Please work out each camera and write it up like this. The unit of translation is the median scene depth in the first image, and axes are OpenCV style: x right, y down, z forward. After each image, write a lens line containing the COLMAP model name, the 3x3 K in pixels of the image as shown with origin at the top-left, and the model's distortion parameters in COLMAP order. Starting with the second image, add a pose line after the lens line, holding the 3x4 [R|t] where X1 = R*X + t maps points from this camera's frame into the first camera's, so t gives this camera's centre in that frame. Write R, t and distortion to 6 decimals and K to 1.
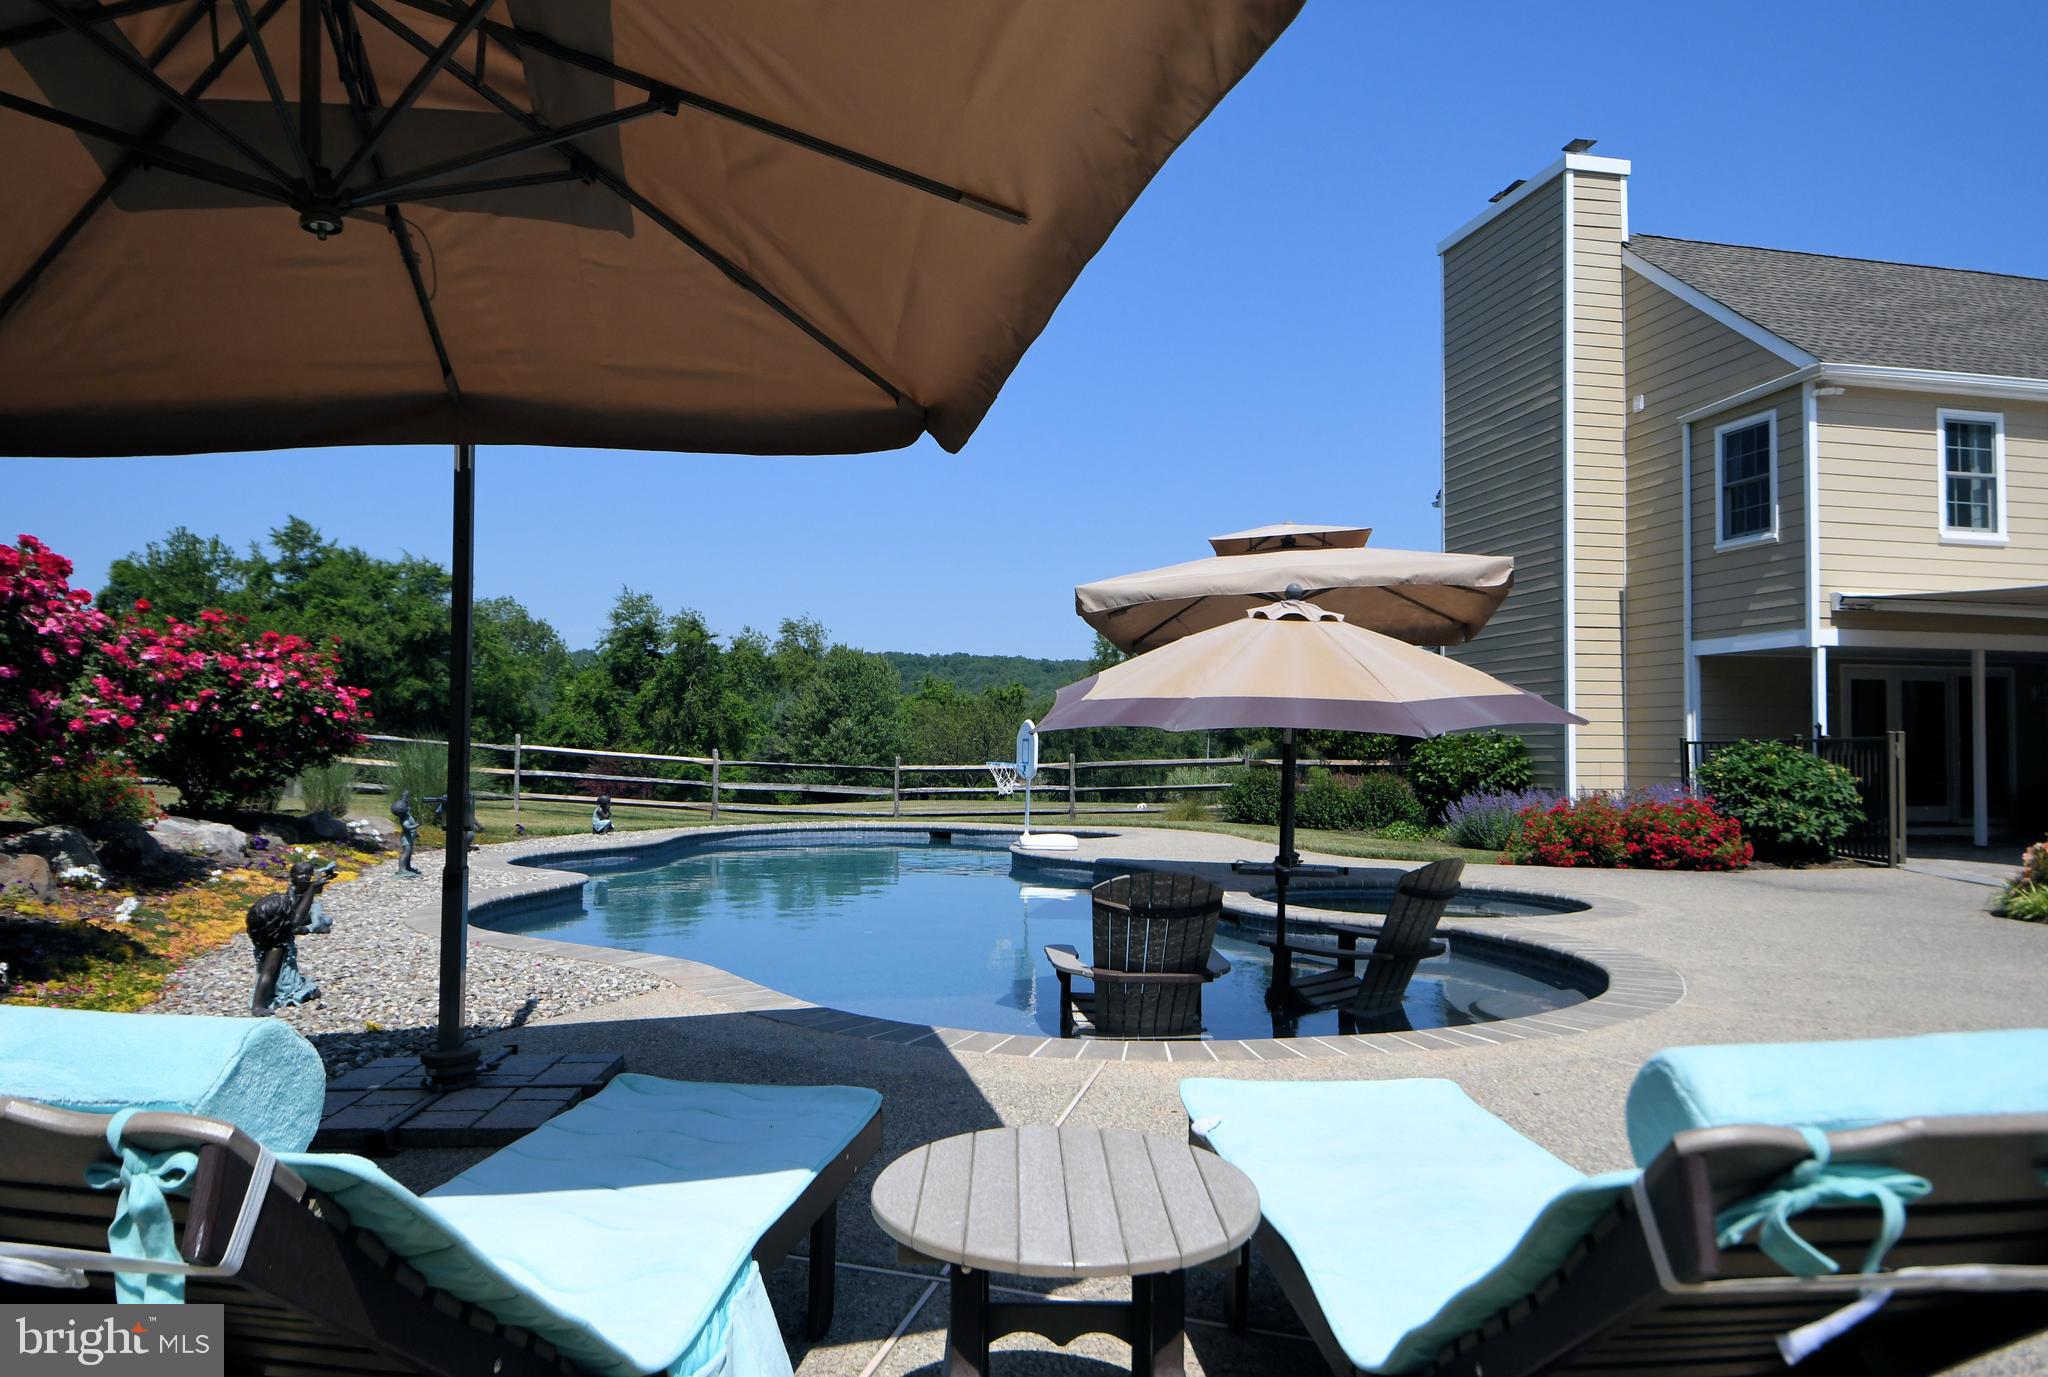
lens RADIAL K [[1327.2, 0, 1035.1], [0, 1327.2, 697.1], [0, 0, 1]] dist [0.008468, -0.024877]
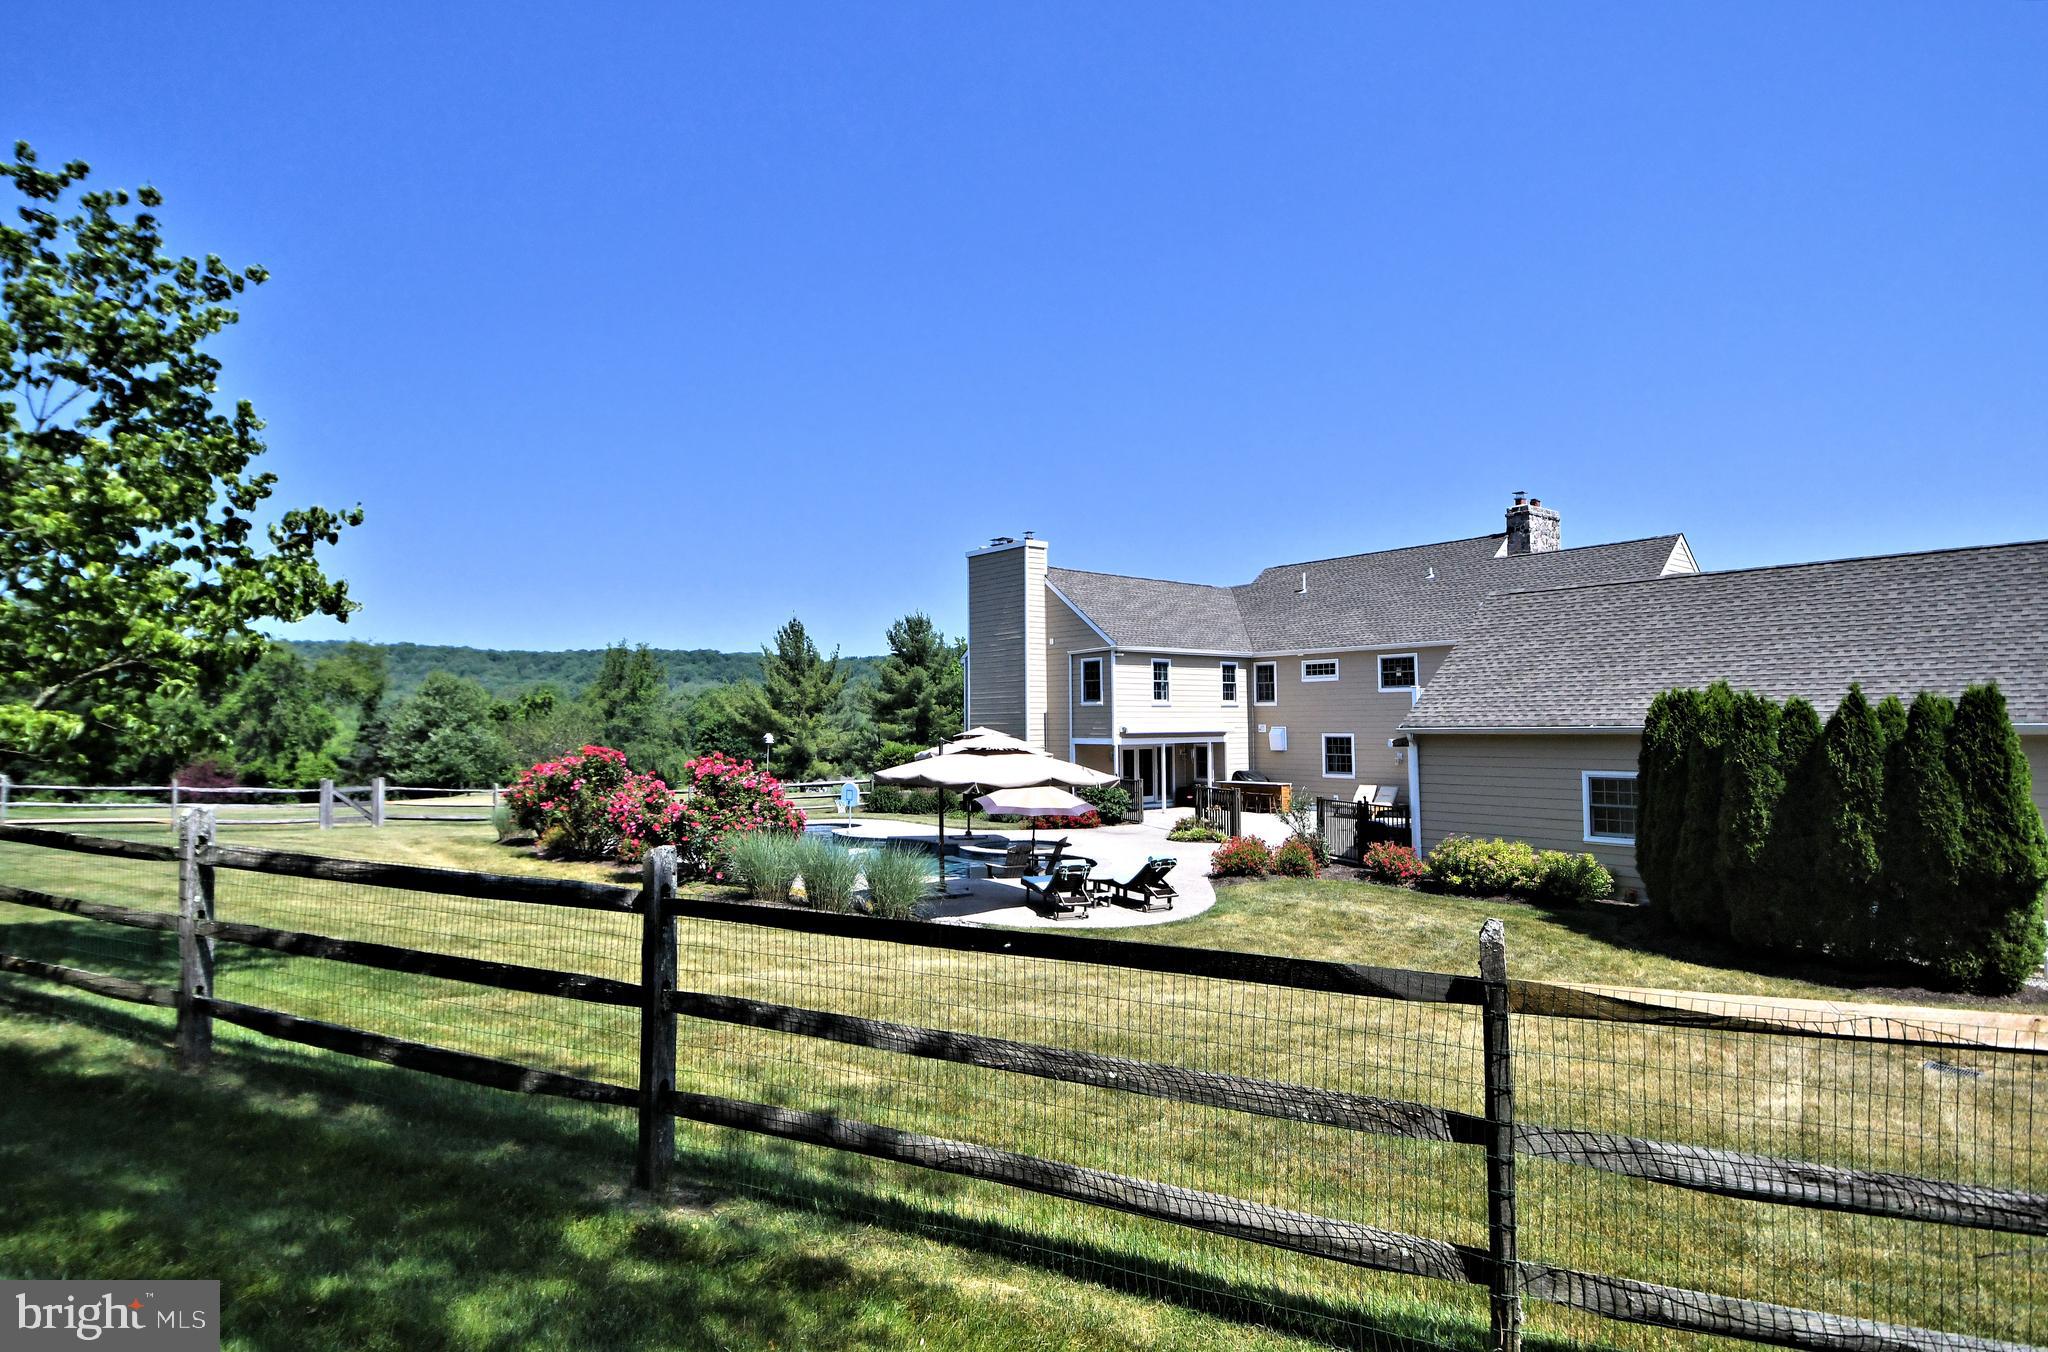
lens RADIAL K [[1087.8, 0, 981.4], [0, 1087.8, 650.2], [0, 0, 1]] dist [0.002328, 0.000314]
pose [[0.898440, 0.014167, 0.438867, -0.636568], [-0.003899, 0.999697, -0.024290, -0.169292], [-0.439078, 0.020111, 0.898224, -0.889429]]
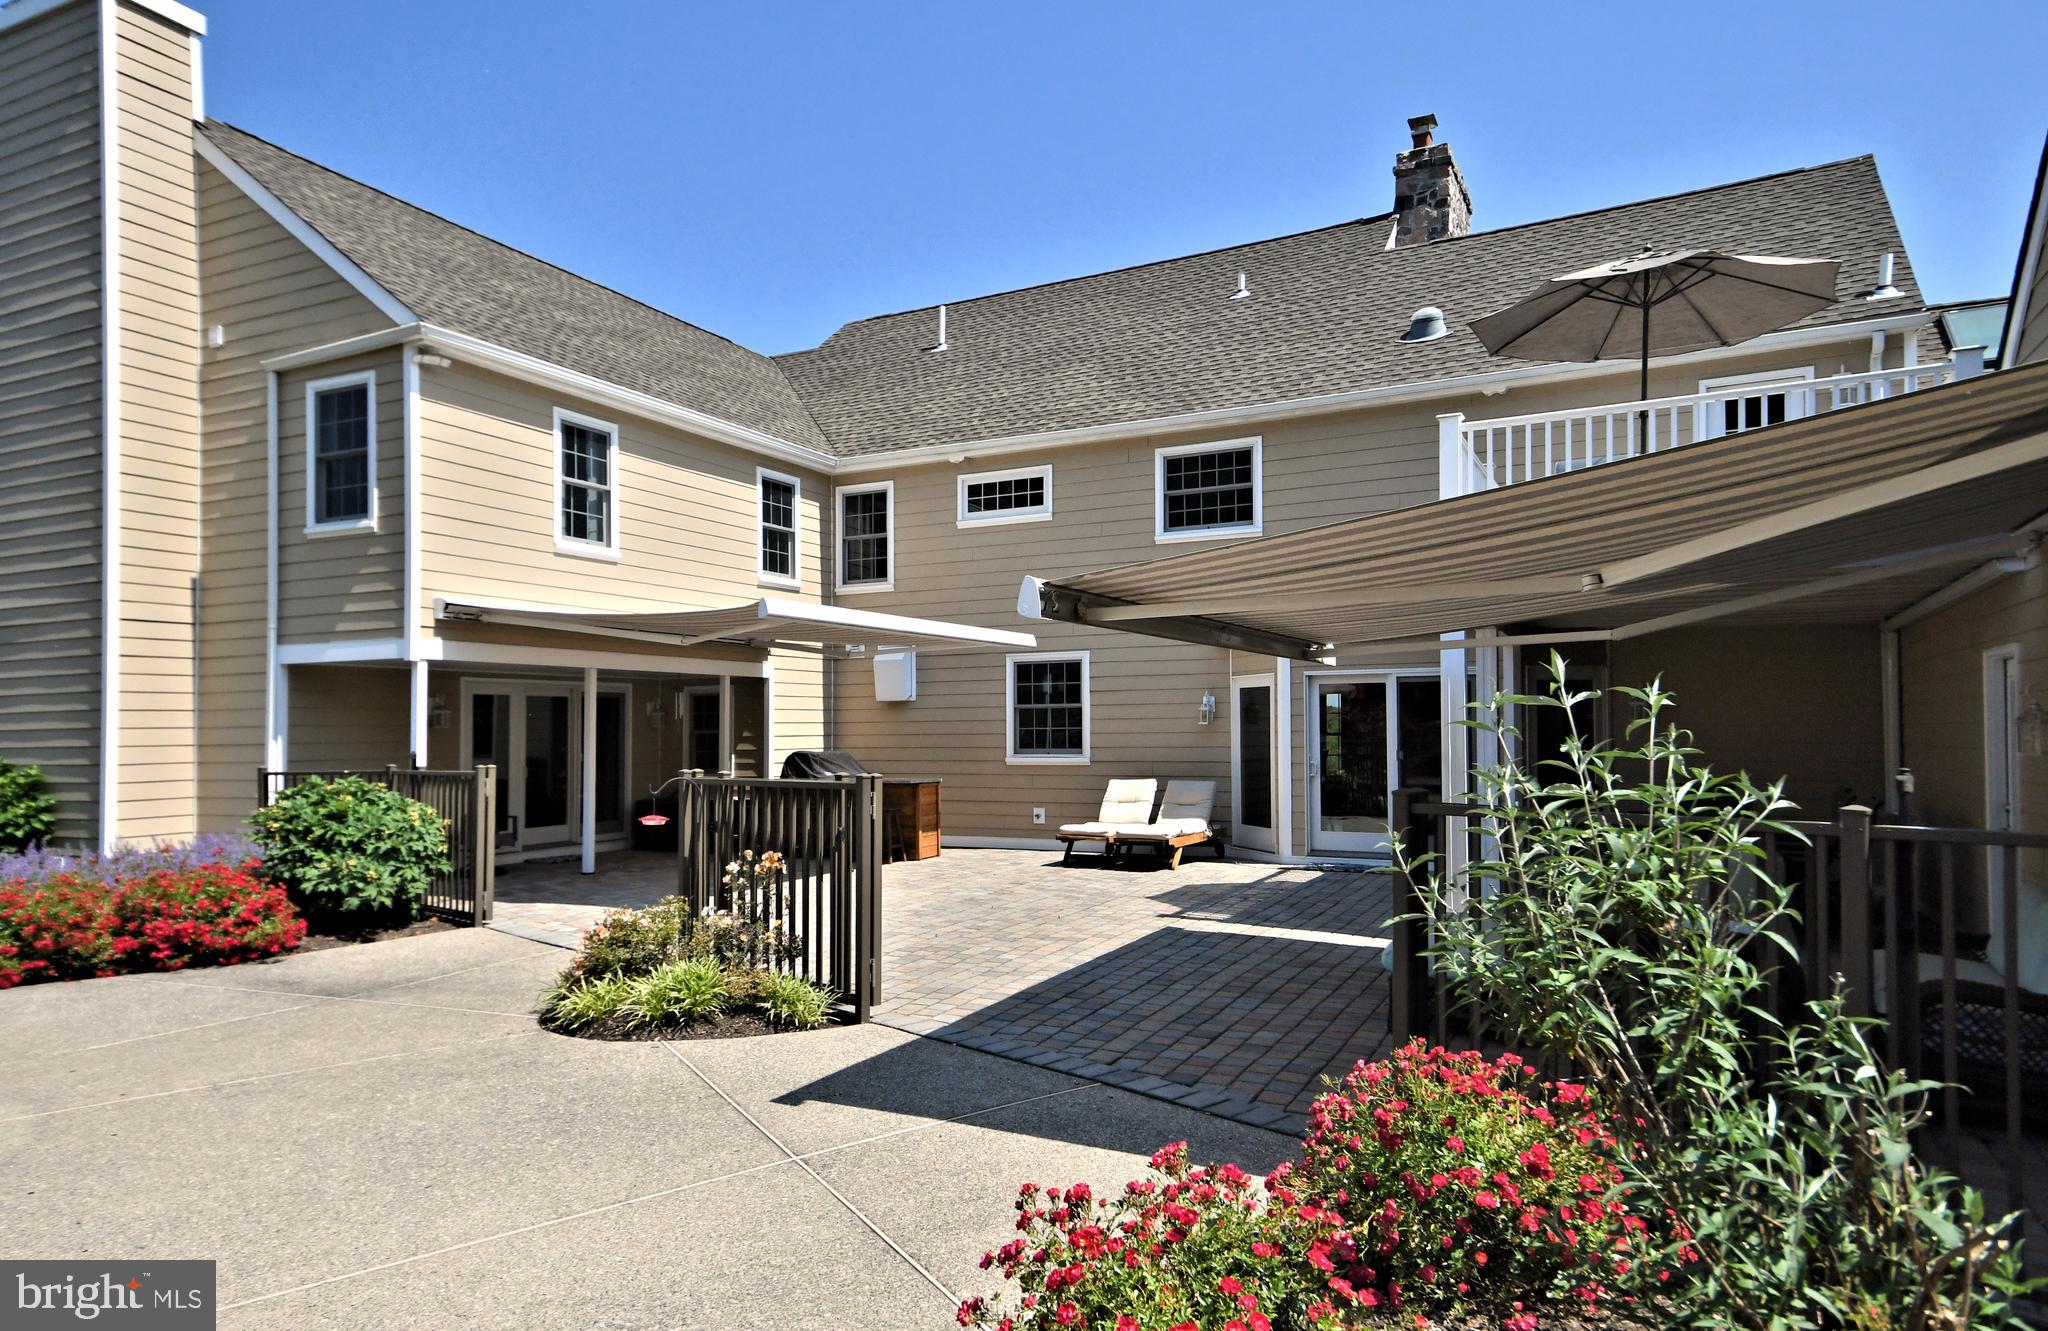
lens RADIAL K [[1255.4, 0, 964.0], [0, 1255.4, 706.0], [0, 0, 1]] dist [0.055675, -0.007474]
pose [[0.652400, 0.001382, 0.757874, 0.187734], [-0.014404, 0.999840, 0.010576, -0.020592], [-0.757738, -0.017816, 0.652316, 0.190199]]
